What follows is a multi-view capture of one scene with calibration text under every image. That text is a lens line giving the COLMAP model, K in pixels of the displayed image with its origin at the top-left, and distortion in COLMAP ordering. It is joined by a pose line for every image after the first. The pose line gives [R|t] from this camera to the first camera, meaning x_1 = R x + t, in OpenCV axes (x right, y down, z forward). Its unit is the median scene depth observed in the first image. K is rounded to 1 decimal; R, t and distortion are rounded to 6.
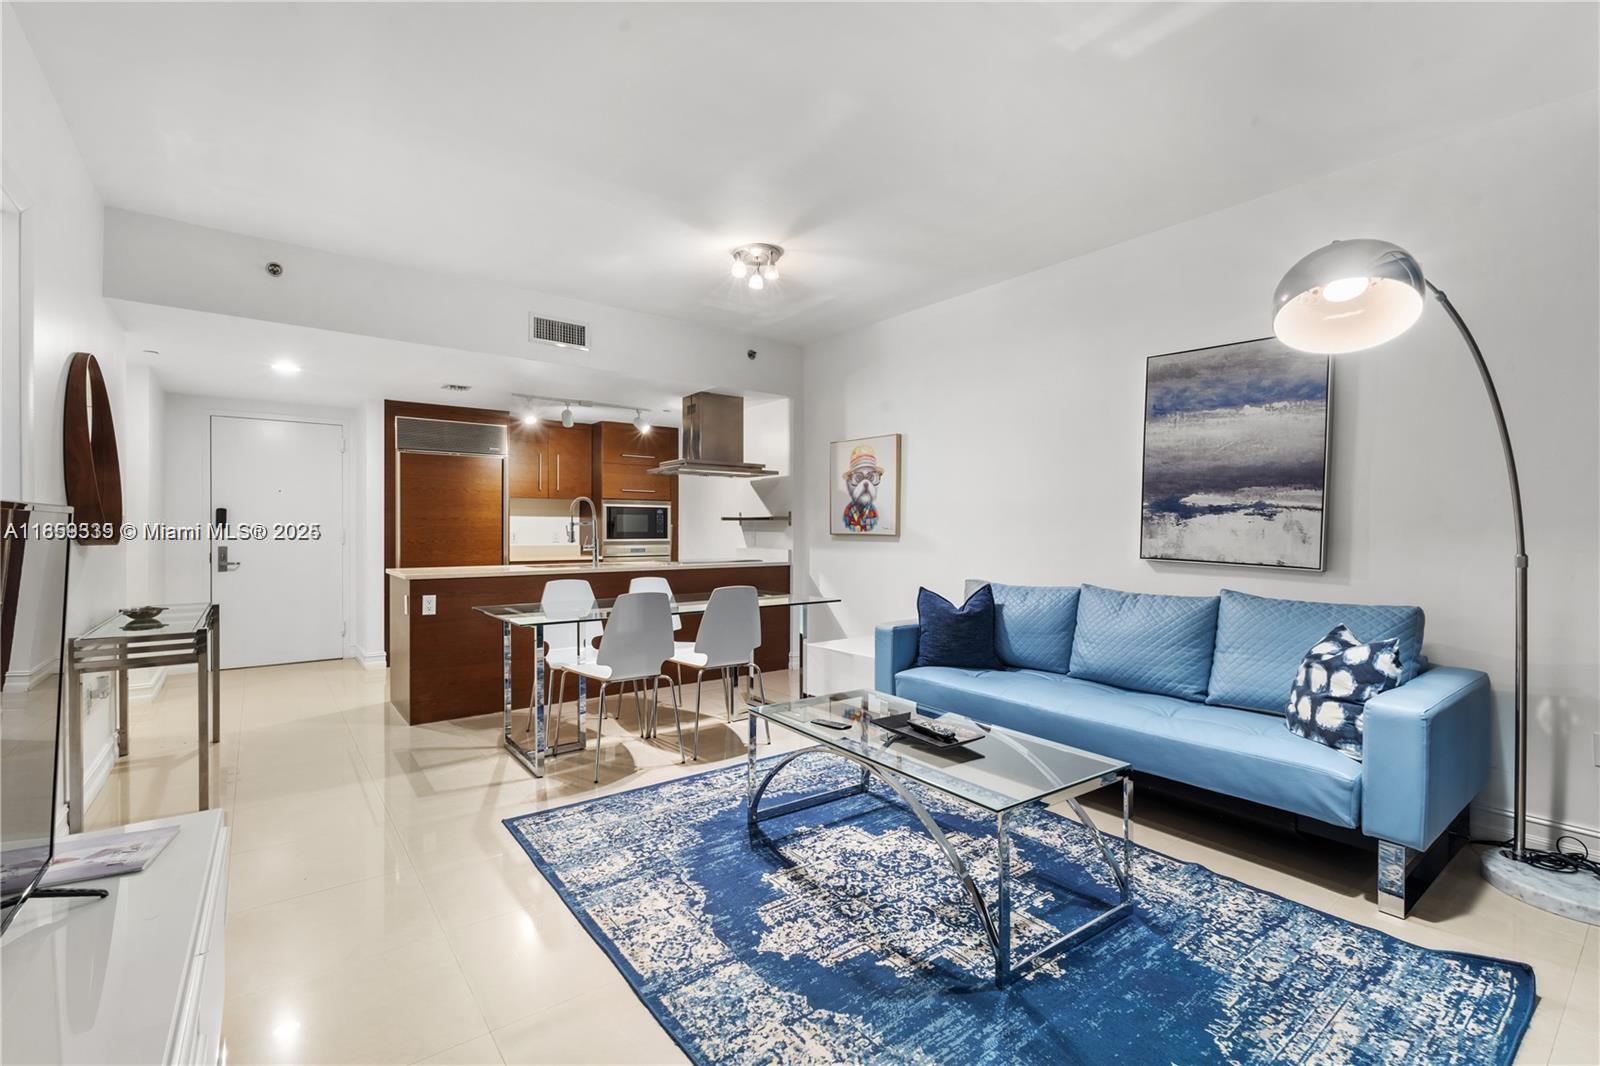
lens RADIAL K [[714.8, 0, 810.0], [0, 714.8, 541.8], [0, 0, 1]] dist [-0.000969, 0.000549]
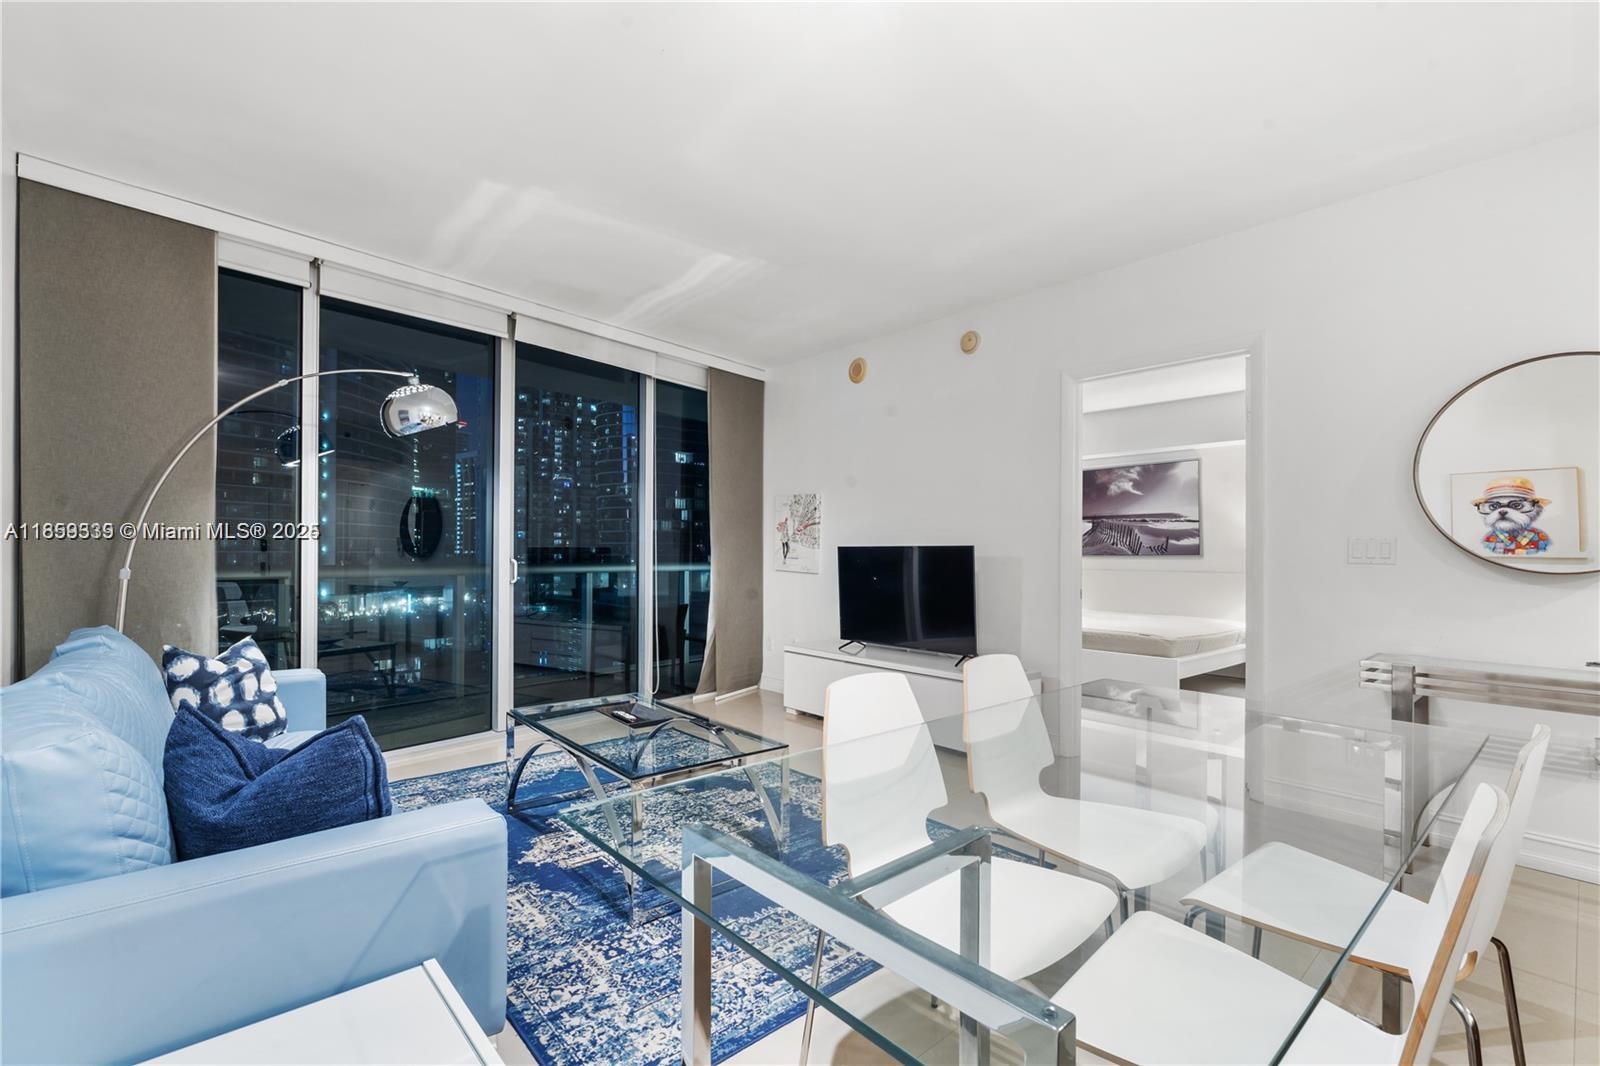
lens RADIAL K [[714.8, 0, 803.1], [0, 714.8, 541.1], [0, 0, 1]] dist [-0.000969, 0.000549]
pose [[-0.998119, 0.000675, -0.061306, -0.034802], [0.000525, 0.999997, 0.002464, -0.021042], [0.061307, 0.002427, -0.998116, 1.367725]]
